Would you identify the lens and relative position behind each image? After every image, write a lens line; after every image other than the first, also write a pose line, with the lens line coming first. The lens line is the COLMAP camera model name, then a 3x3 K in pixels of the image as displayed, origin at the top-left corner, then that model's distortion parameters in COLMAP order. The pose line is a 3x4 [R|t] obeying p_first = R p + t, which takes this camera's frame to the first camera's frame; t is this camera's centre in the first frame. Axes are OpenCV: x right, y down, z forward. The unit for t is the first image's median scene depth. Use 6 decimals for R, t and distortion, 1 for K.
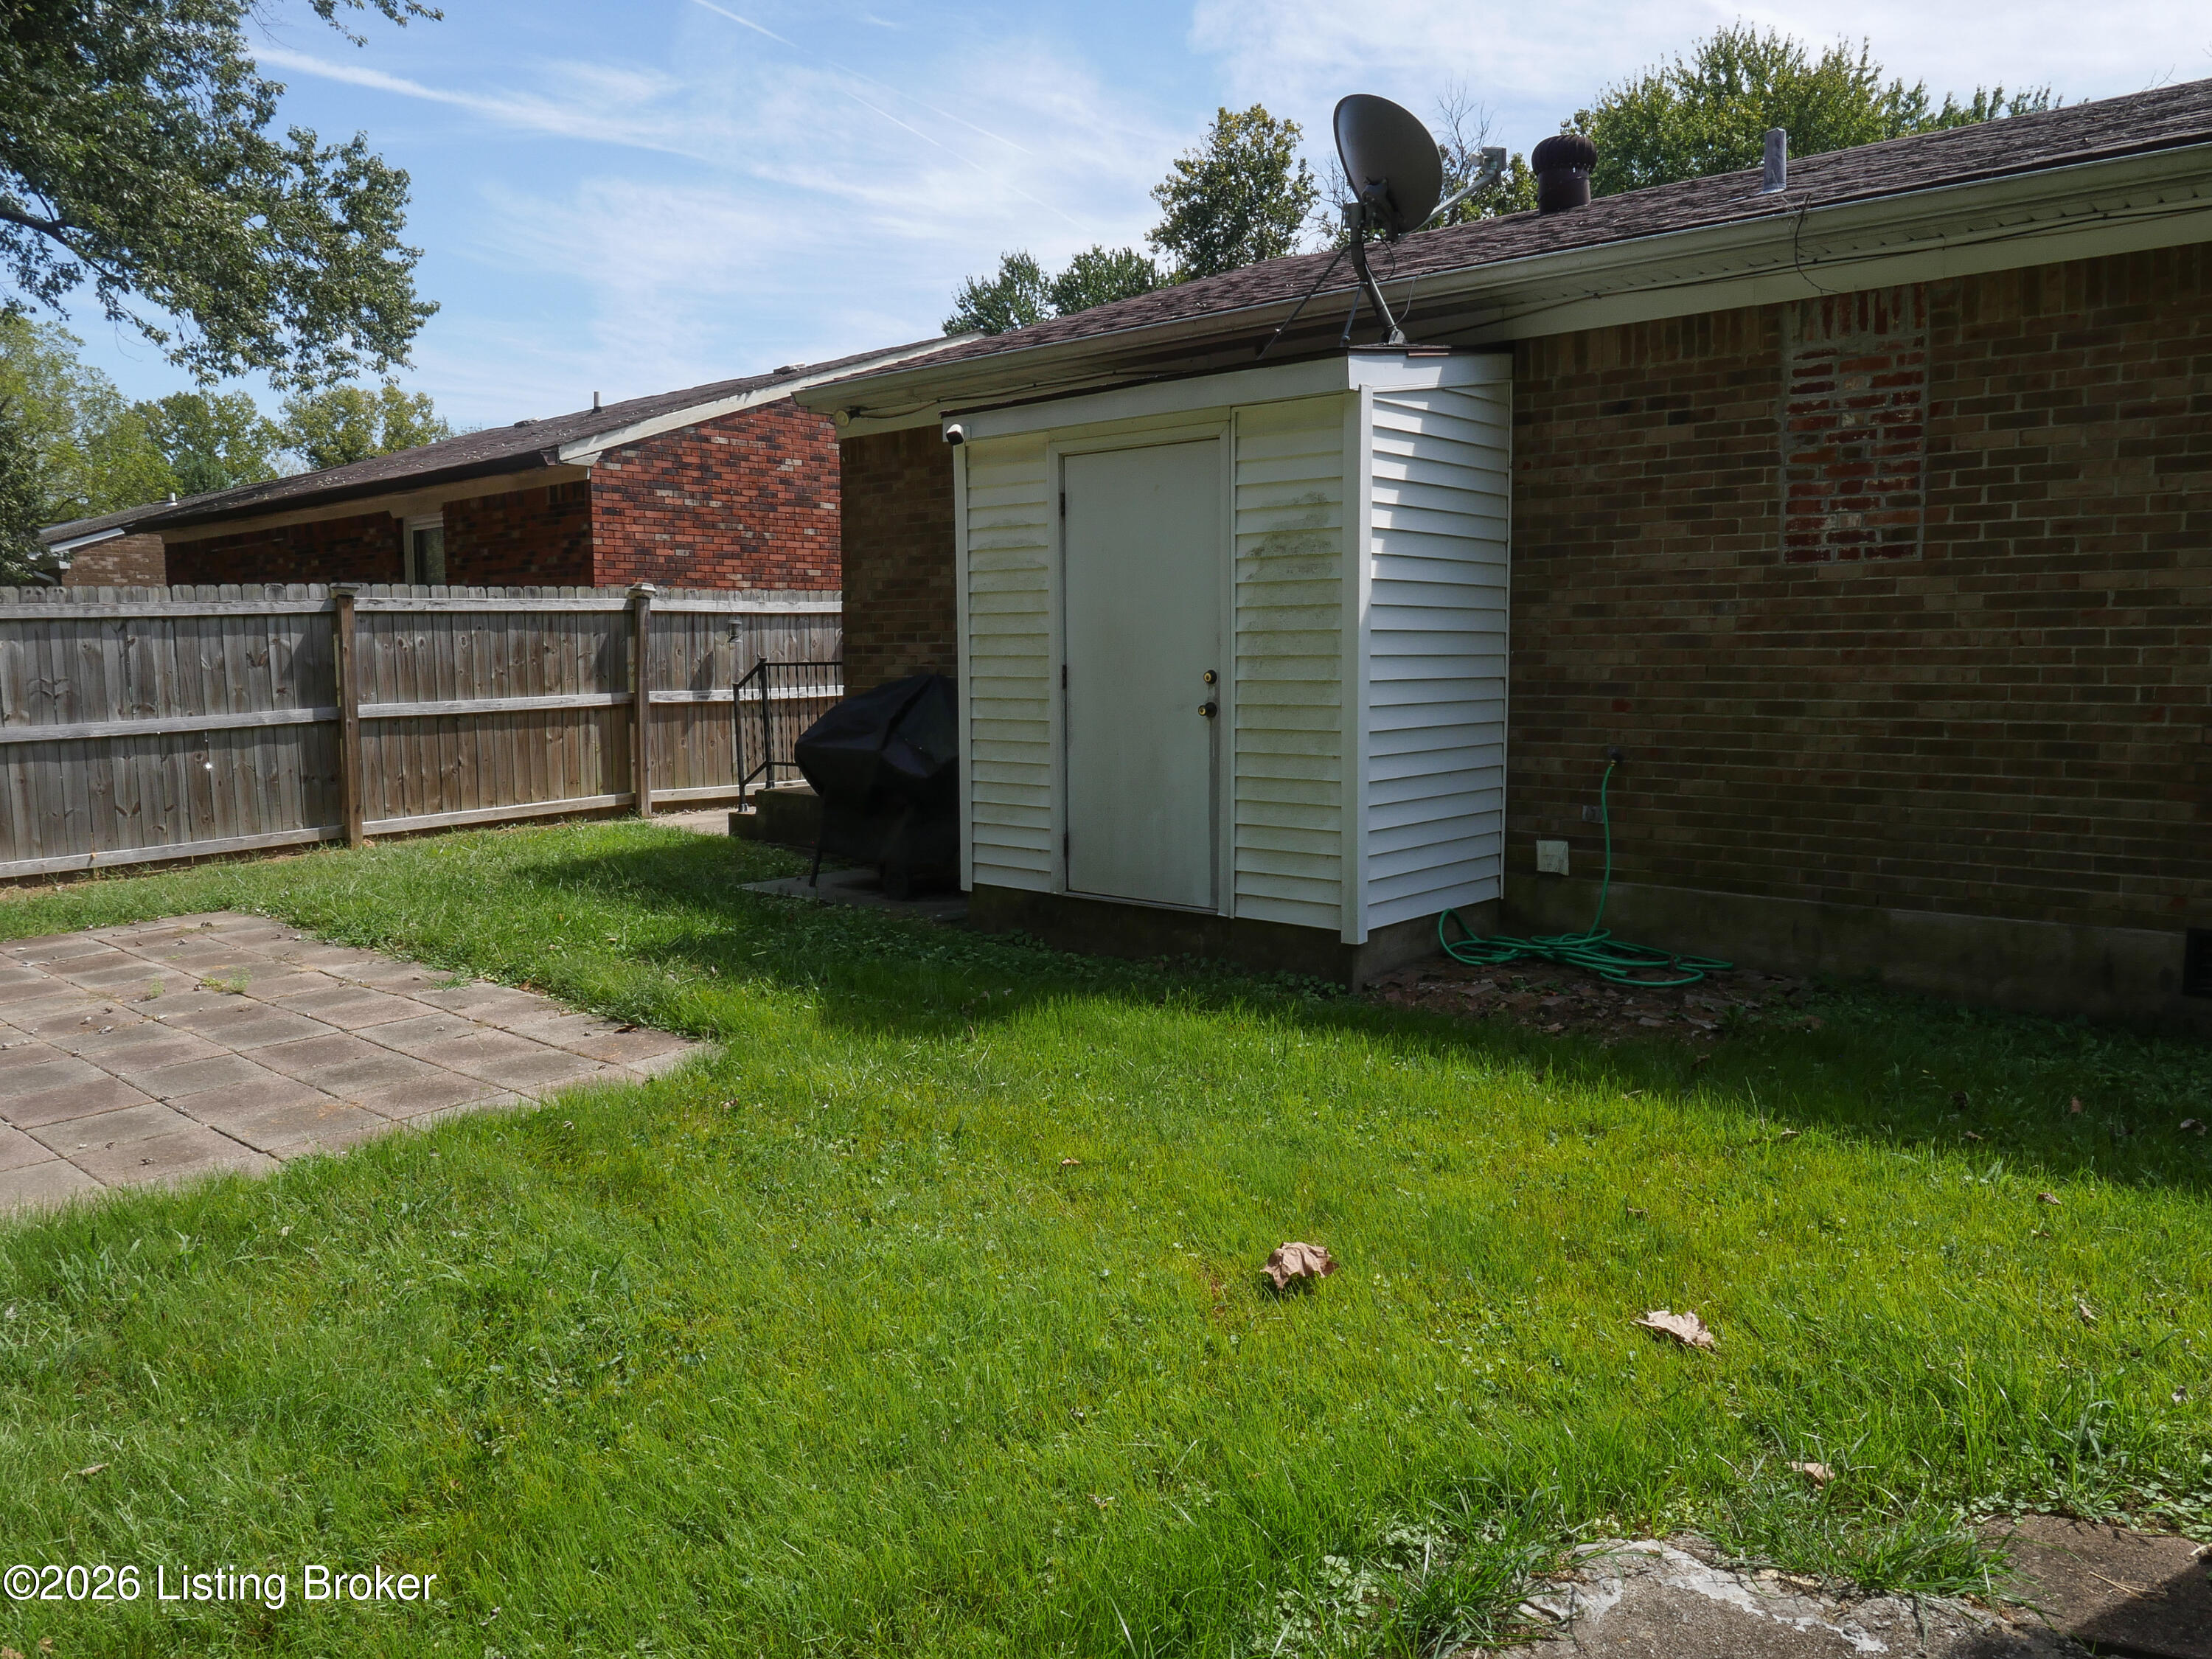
lens RADIAL K [[1609.9, 0, 1092.0], [0, 1609.9, 834.6], [0, 0, 1]] dist [-0.046654, 0.008937]
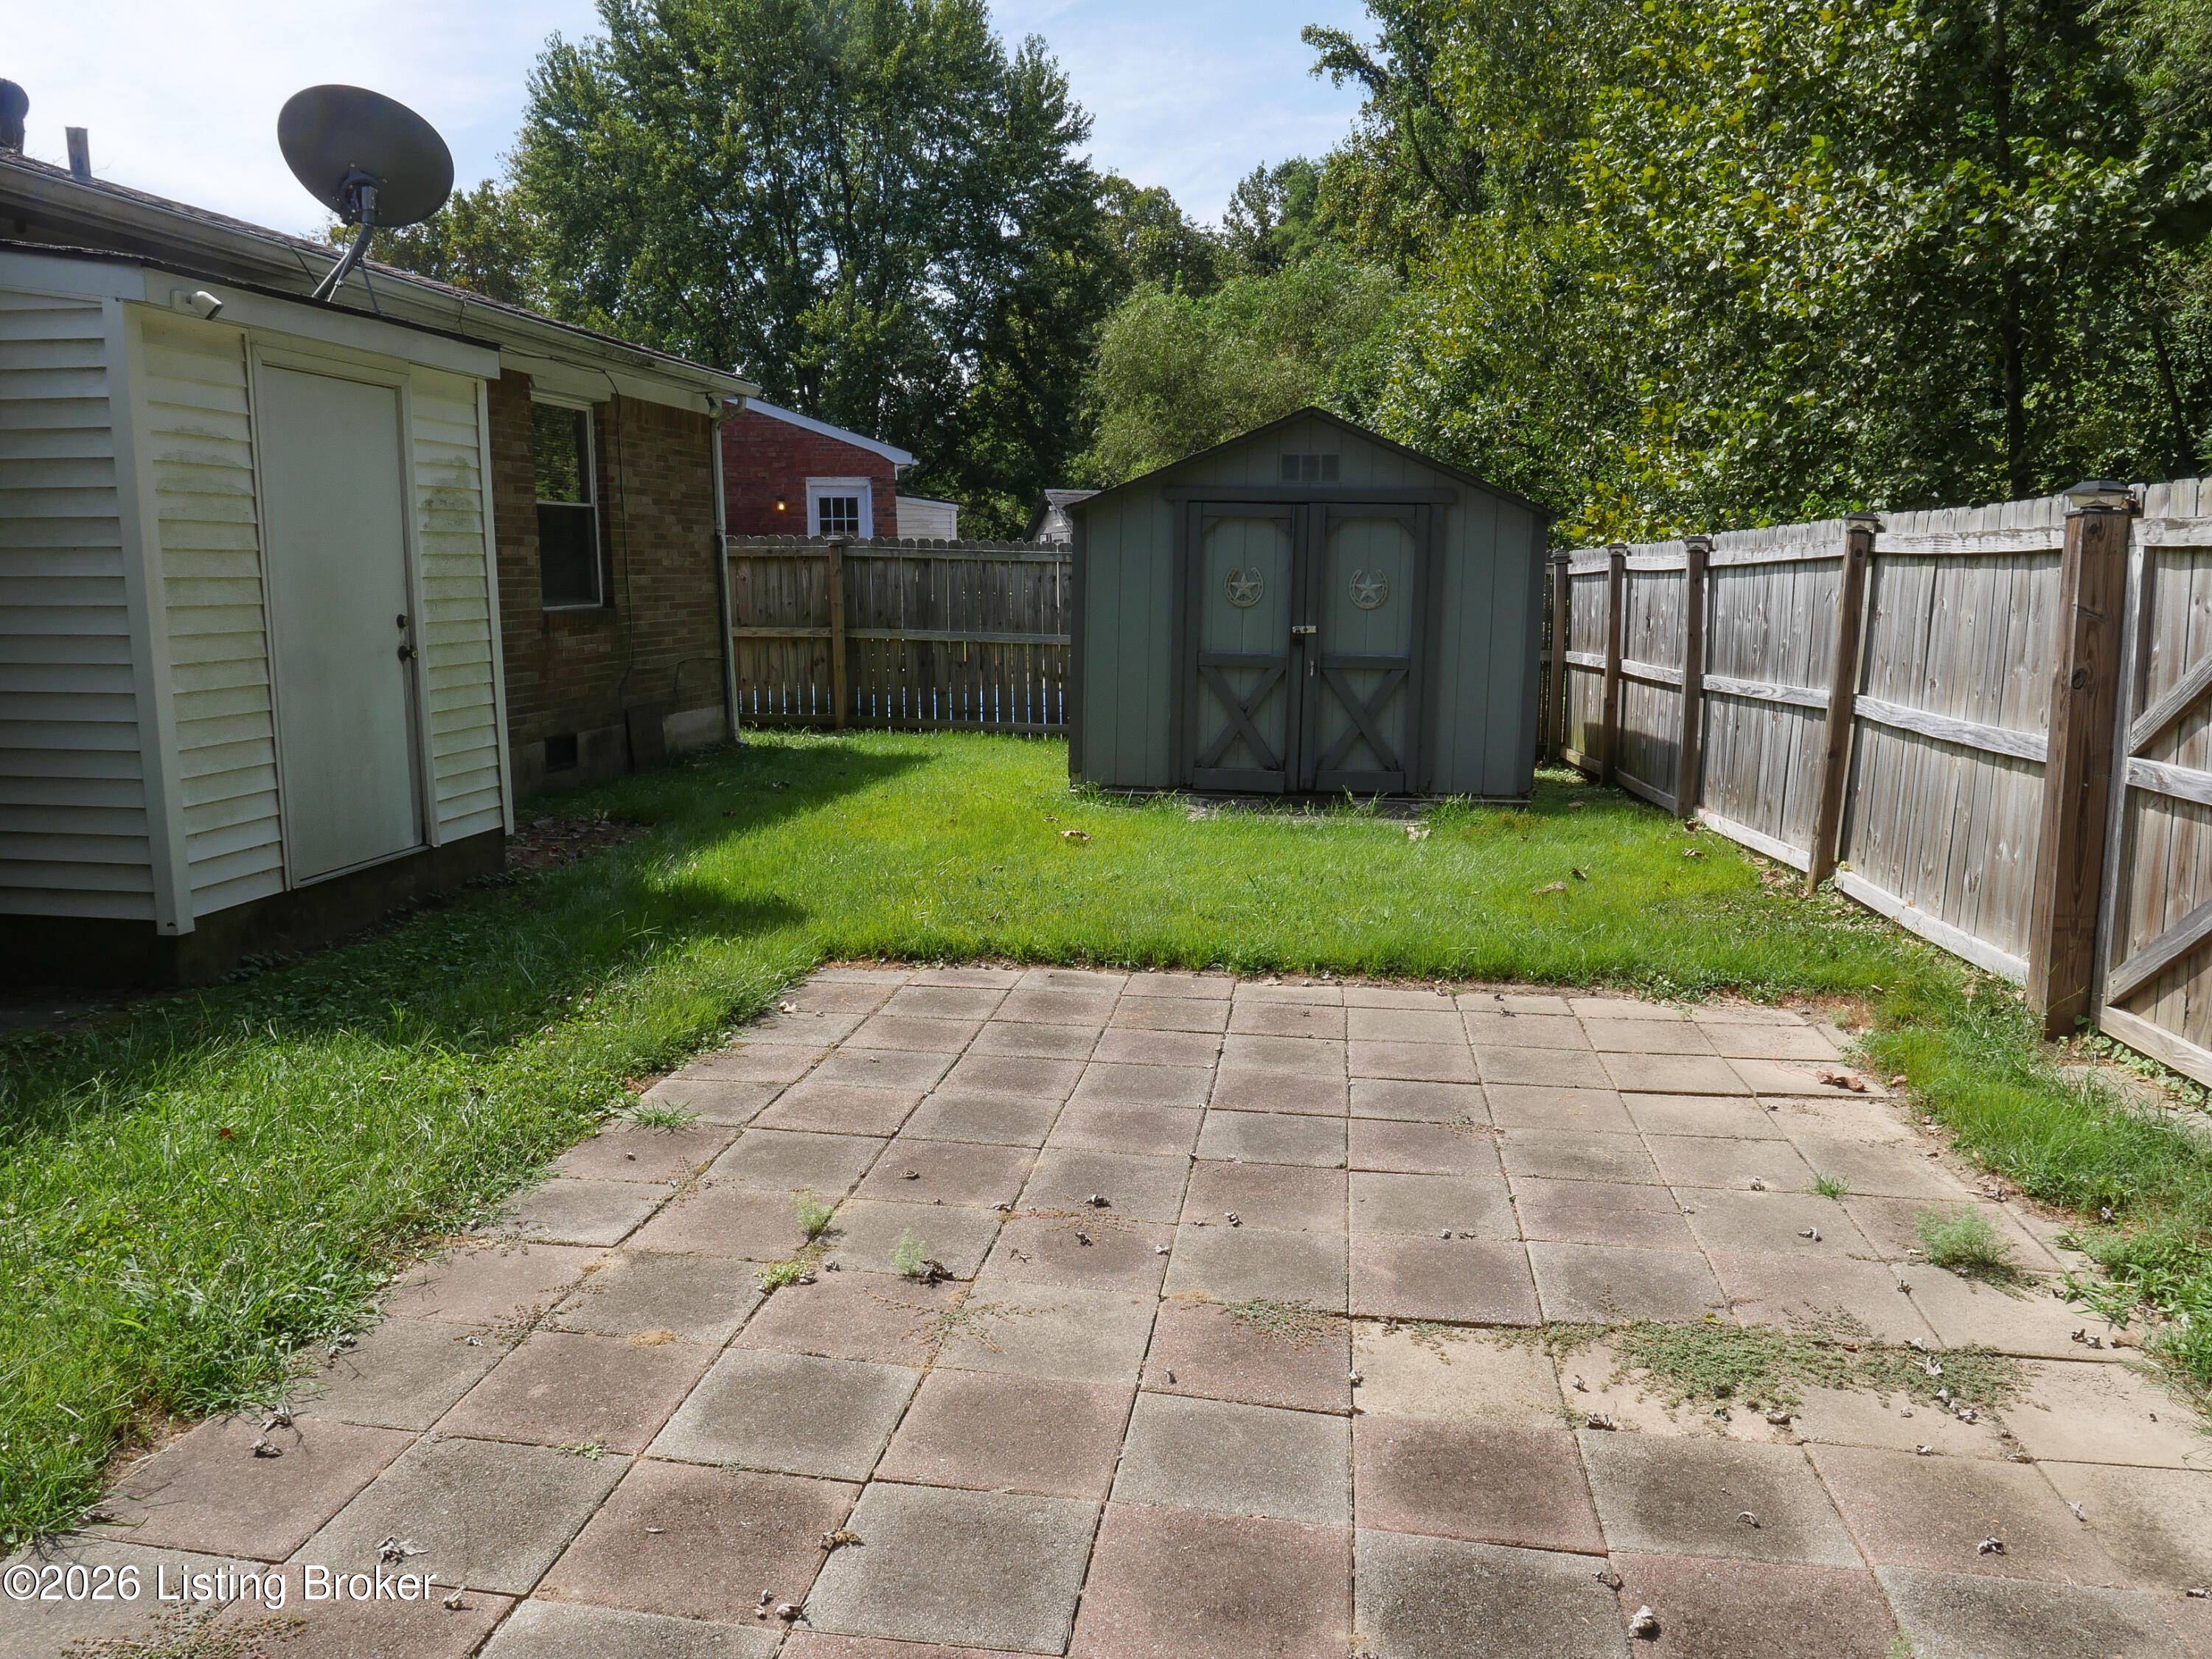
lens RADIAL K [[1609.9, 0, 1091.9], [0, 1609.9, 825.9], [0, 0, 1]] dist [-0.046654, 0.008937]
pose [[-0.558436, -0.124456, 0.820159, -1.028547], [0.096721, 0.972170, 0.213378, -0.145715], [-0.823890, 0.198484, -0.530857, 1.208426]]
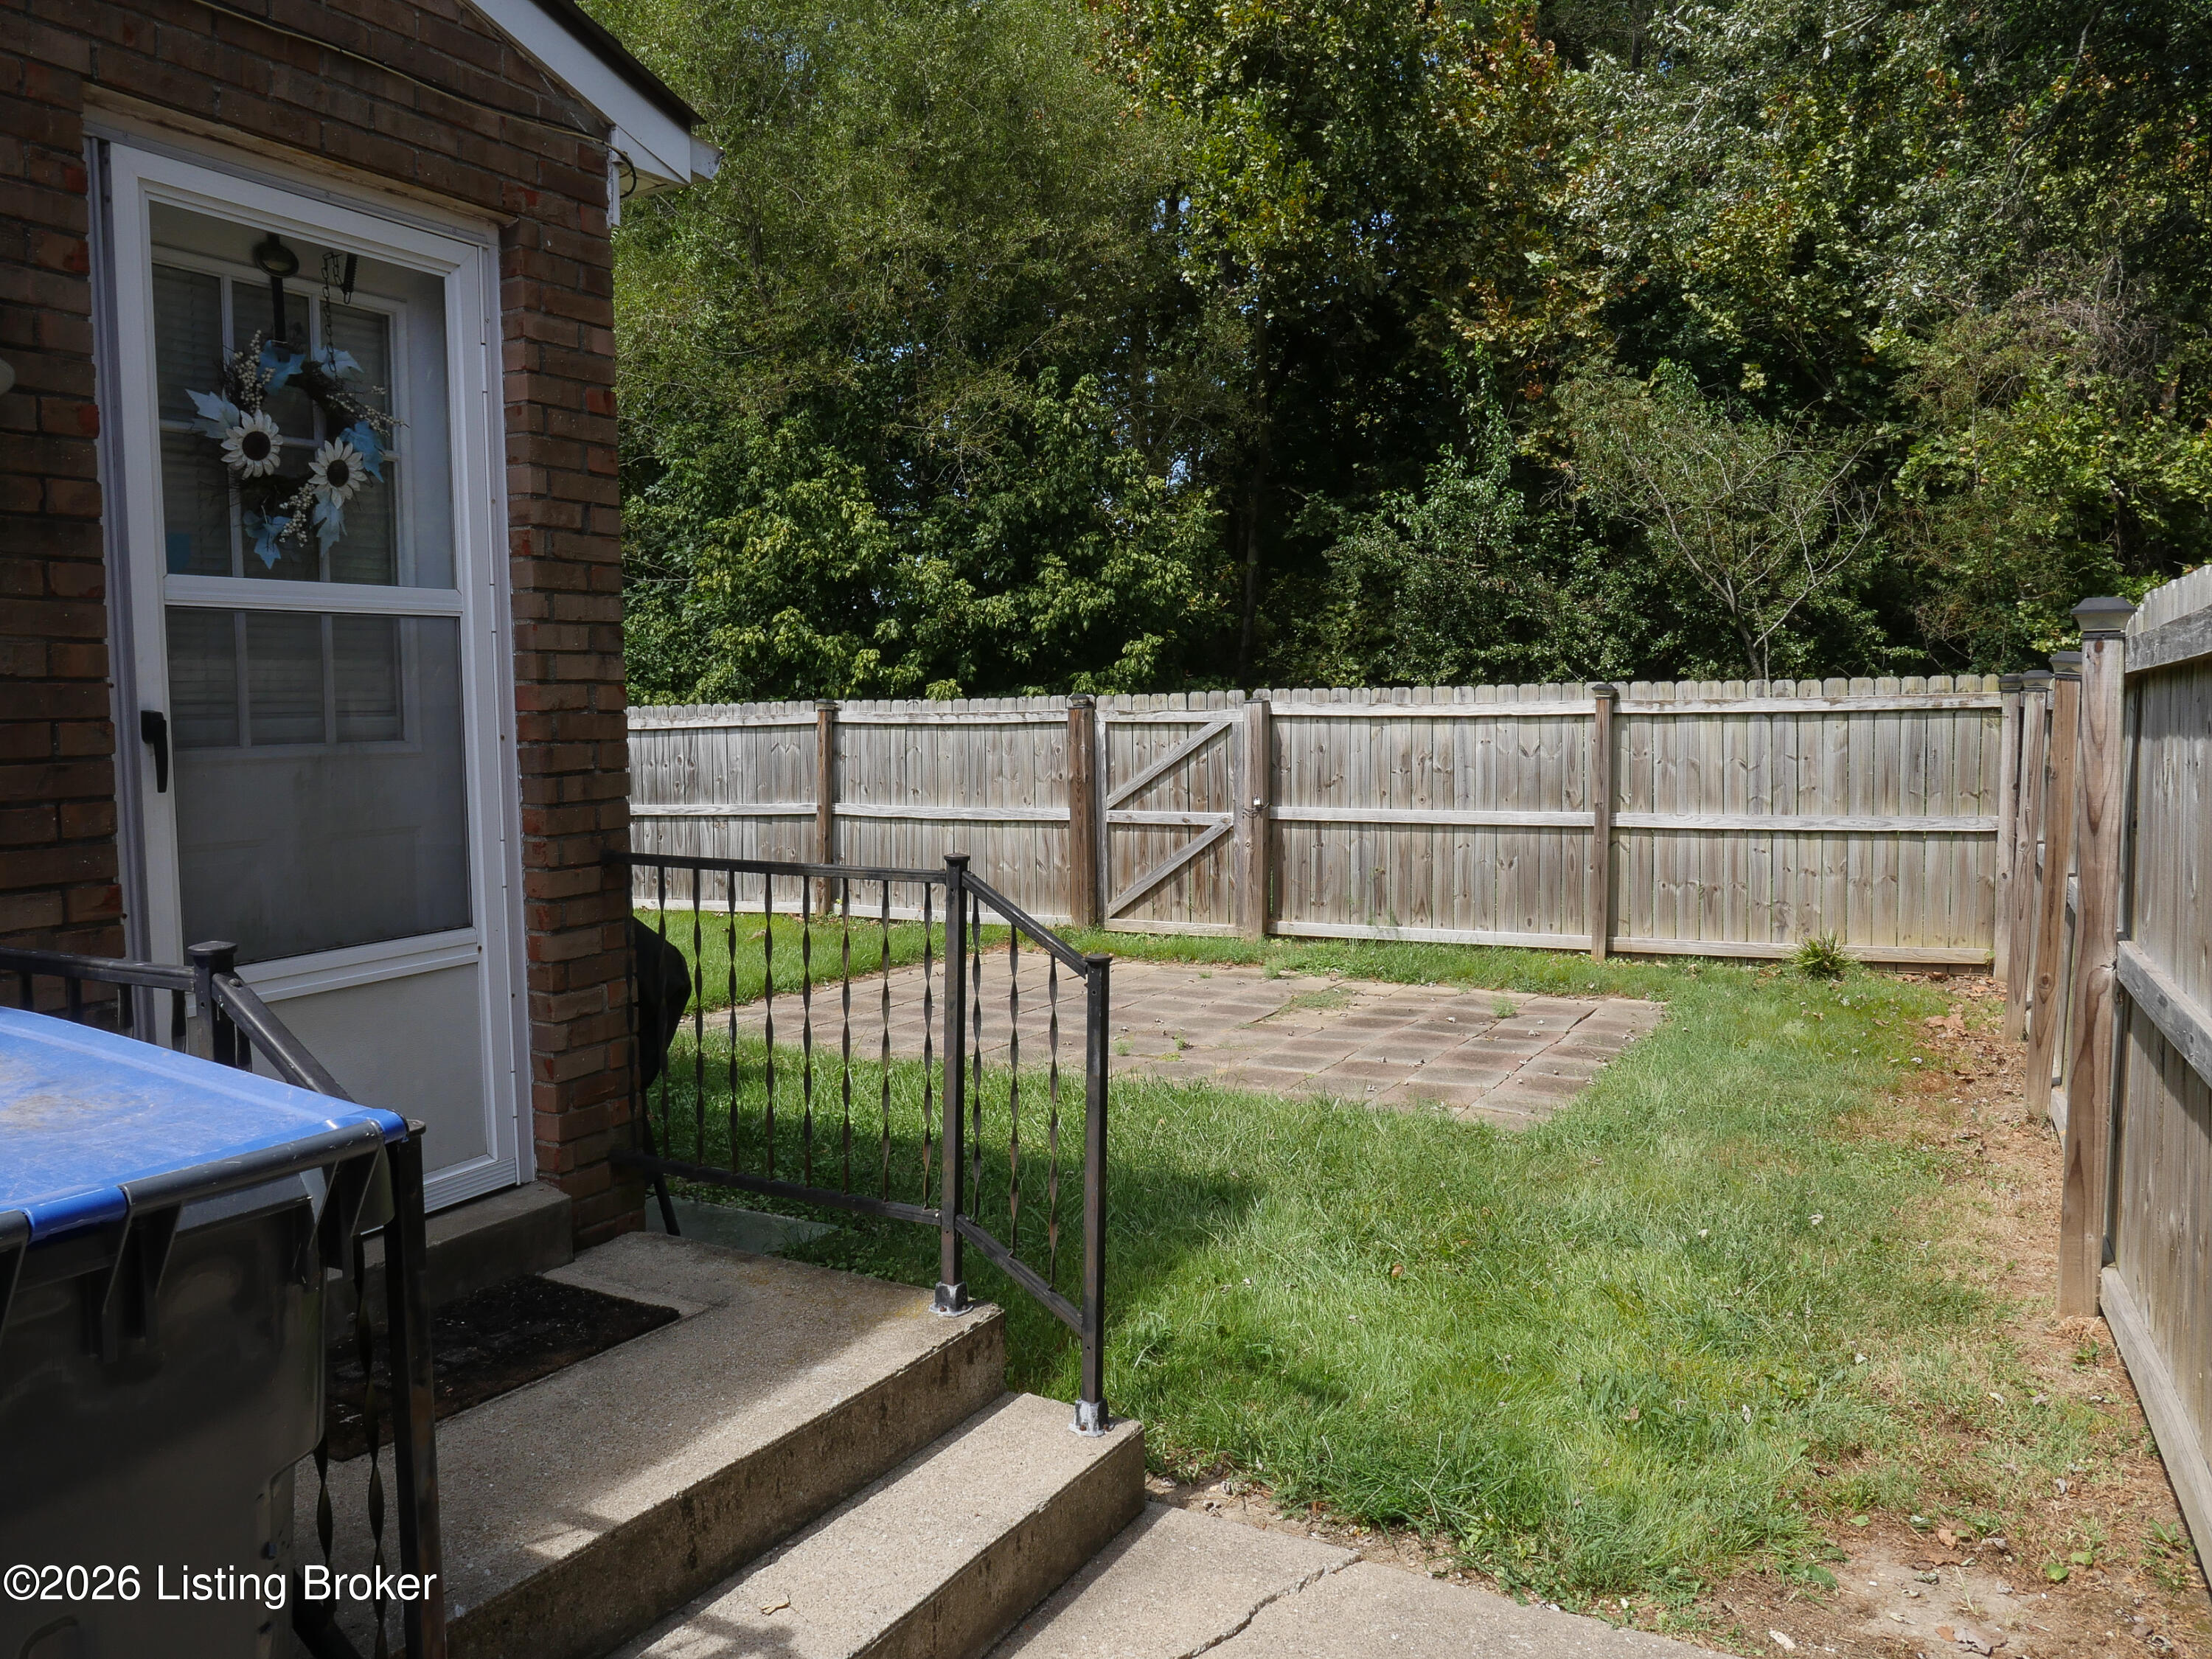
lens RADIAL K [[1609.9, 0, 1091.5], [0, 1609.9, 838.7], [0, 0, 1]] dist [-0.046654, 0.008937]
pose [[-0.968615, 0.030420, -0.246696, -0.151198], [-0.016635, 0.982325, 0.186444, -0.284719], [0.248007, 0.184696, -0.950989, 2.187664]]
